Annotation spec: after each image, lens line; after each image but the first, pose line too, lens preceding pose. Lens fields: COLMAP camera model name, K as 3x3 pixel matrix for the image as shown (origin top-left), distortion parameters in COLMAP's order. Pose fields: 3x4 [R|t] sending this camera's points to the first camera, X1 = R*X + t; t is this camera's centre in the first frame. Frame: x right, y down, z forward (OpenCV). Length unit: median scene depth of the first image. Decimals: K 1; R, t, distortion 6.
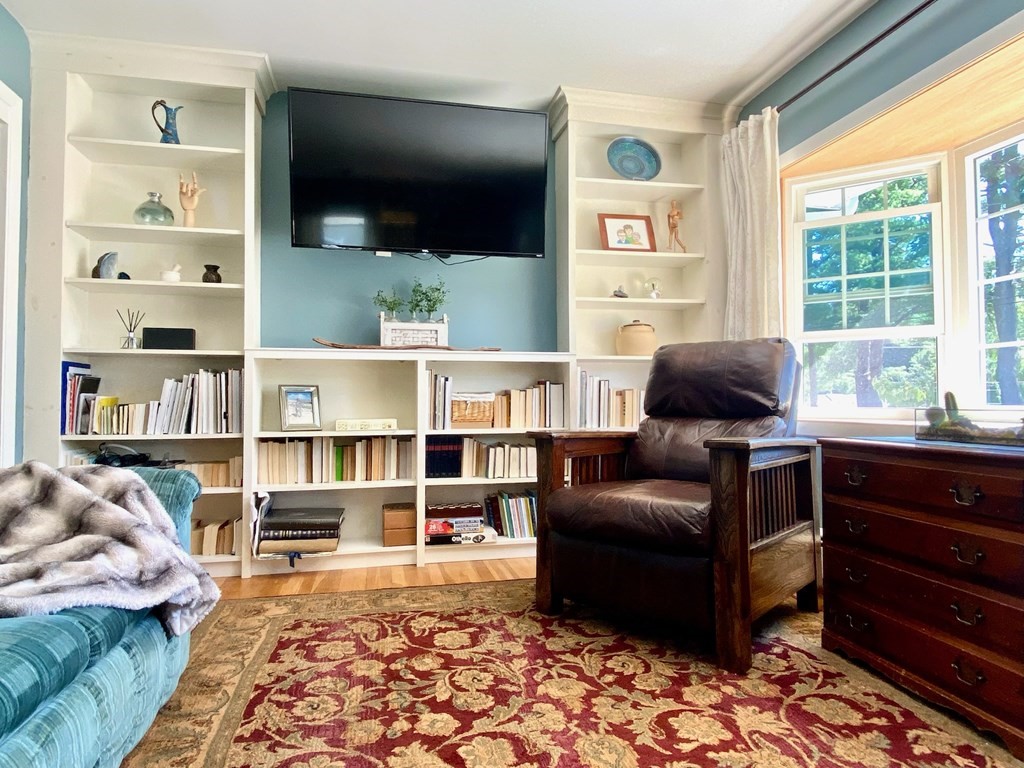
lens RADIAL K [[618.8, 0, 509.6], [0, 618.8, 373.3], [0, 0, 1]] dist [0.031237, -0.022154]
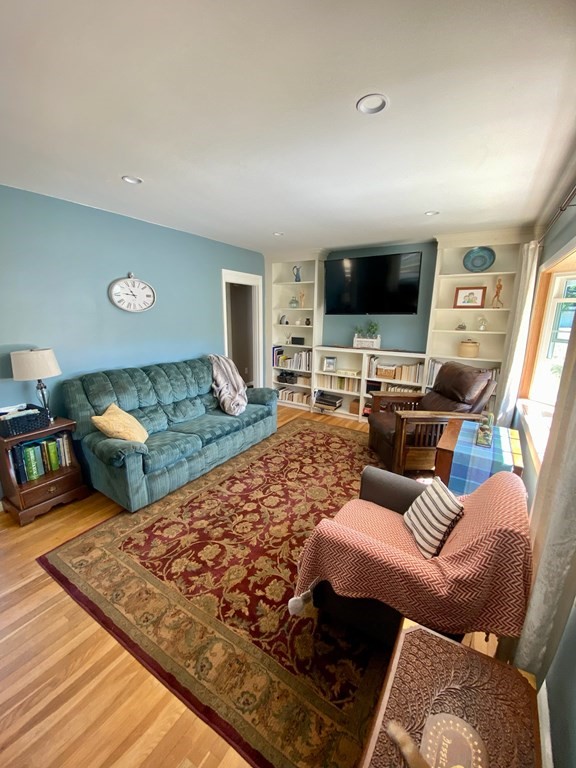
lens RADIAL K [[316.3, 0, 289.5], [0, 316.3, 386.5], [0, 0, 1]] dist [-0.026079, -0.001408]
pose [[0.706130, 0.182937, -0.684043, 0.671251], [0.017515, 0.961242, 0.275150, -0.300091], [0.707866, -0.206273, 0.675557, -0.255014]]
